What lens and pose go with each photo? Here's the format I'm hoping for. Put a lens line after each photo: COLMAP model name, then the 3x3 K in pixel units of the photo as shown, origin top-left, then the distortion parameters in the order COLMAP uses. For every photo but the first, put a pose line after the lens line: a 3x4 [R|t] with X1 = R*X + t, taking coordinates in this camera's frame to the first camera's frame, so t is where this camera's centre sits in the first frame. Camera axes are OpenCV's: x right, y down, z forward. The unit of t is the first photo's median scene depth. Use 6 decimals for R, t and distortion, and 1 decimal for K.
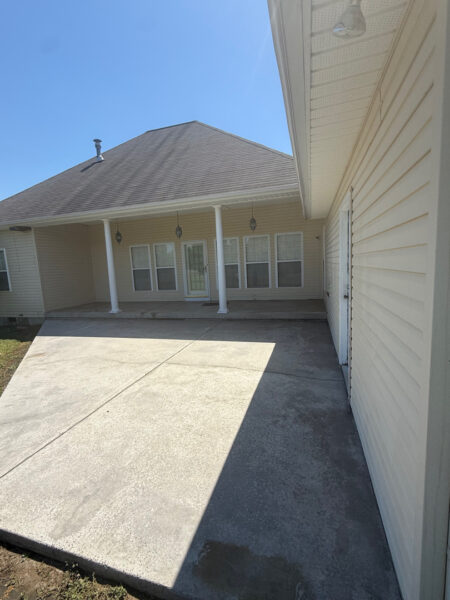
lens RADIAL K [[280.3, 0, 223.4], [0, 280.3, 300.4], [0, 0, 1]] dist [0.000172, 0.000091]
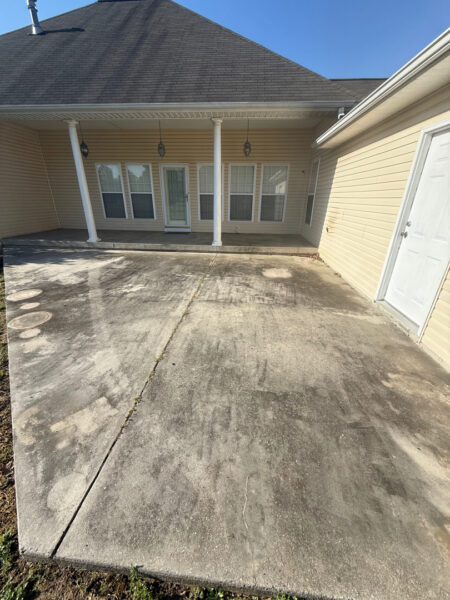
lens RADIAL K [[238.1, 0, 224.9], [0, 238.1, 298.3], [0, 0, 1]] dist [-0.000456, -0.000514]
pose [[0.975238, -0.023555, 0.219902, -0.134075], [-0.036856, 0.963098, 0.266616, -0.001508], [-0.218067, -0.268119, 0.938381, 0.122492]]
